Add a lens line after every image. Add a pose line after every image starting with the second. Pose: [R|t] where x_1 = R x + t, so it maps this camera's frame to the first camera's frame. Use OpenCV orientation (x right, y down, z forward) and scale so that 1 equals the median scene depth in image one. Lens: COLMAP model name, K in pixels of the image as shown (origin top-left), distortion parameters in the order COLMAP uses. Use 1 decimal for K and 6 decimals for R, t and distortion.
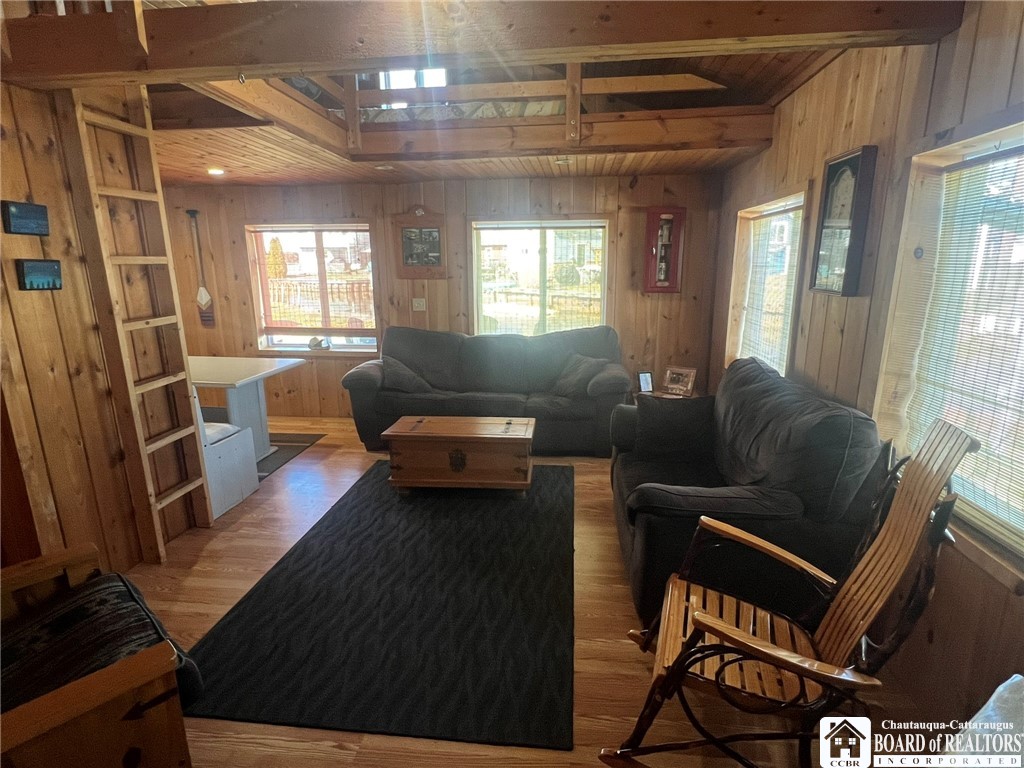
lens RADIAL K [[533.6, 0, 513.0], [0, 533.6, 384.8], [0, 0, 1]] dist [-0.016083, -0.001690]
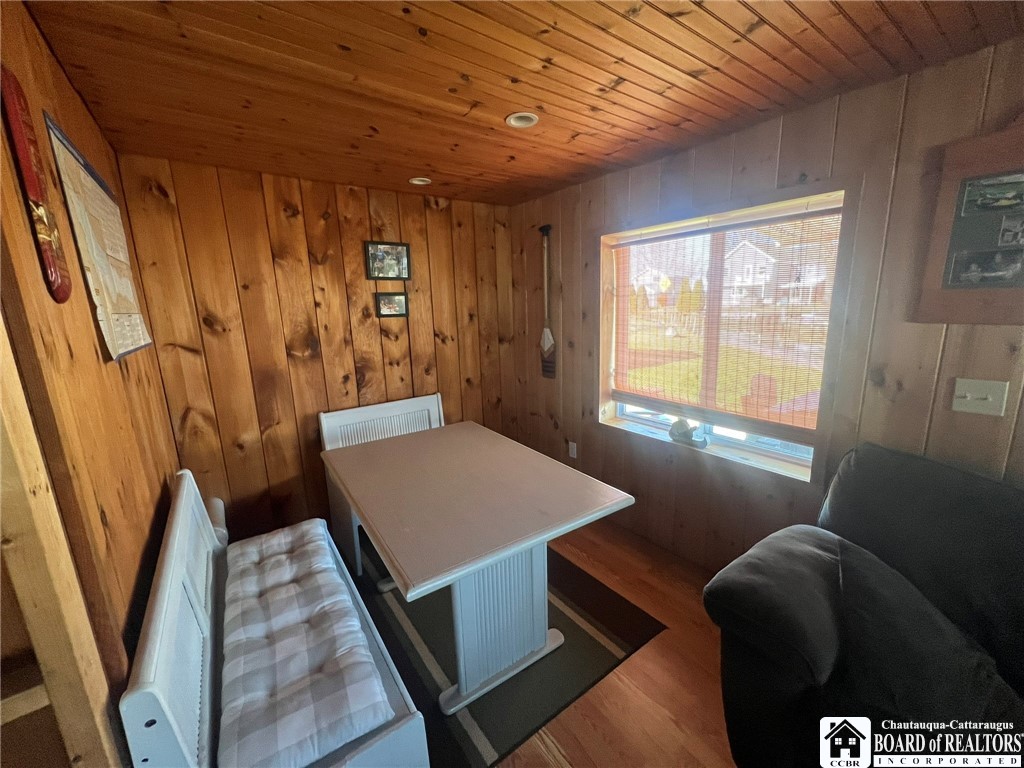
lens RADIAL K [[410.5, 0, 512.8], [0, 410.5, 386.8], [0, 0, 1]] dist [0.000194, -0.000573]
pose [[0.677229, 0.129416, -0.724302, -0.192488], [-0.141444, 0.988948, 0.044450, -0.126807], [0.722049, 0.072346, 0.688049, 0.596102]]
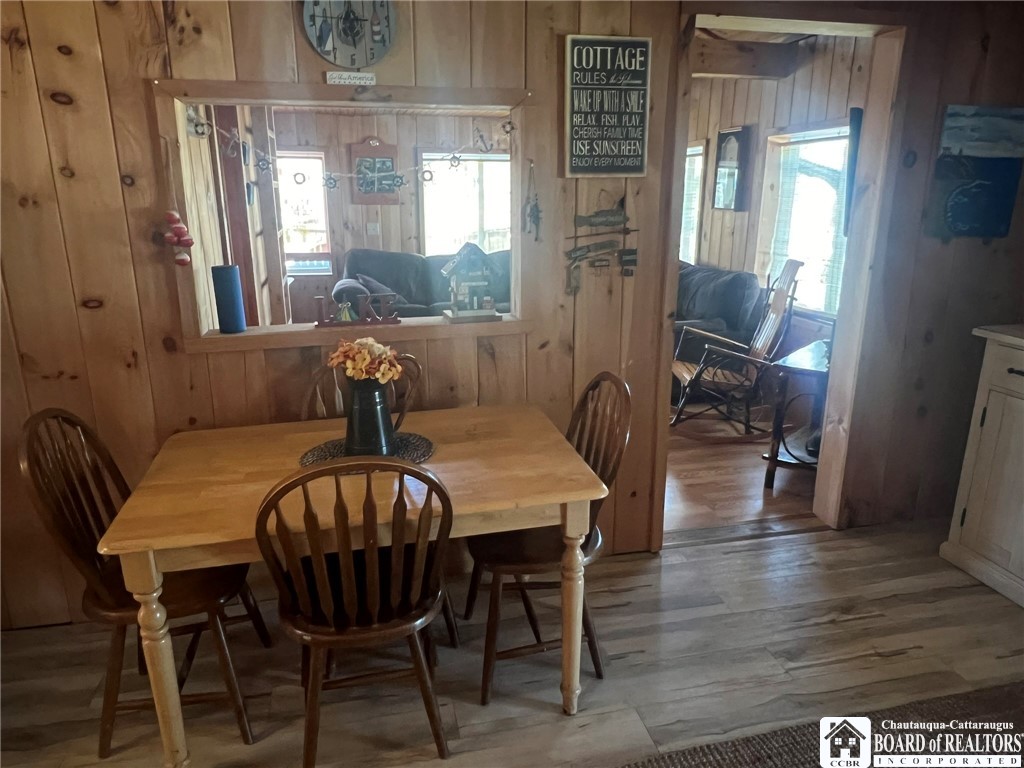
lens RADIAL K [[683.1, 0, 510.1], [0, 683.1, 388.8], [0, 0, 1]] dist [-0.028904, 0.000581]
pose [[0.944025, -0.082399, 0.319418, -0.386716], [0.064814, 0.995757, 0.065316, 0.101821], [-0.323445, -0.040957, 0.945360, -0.416346]]
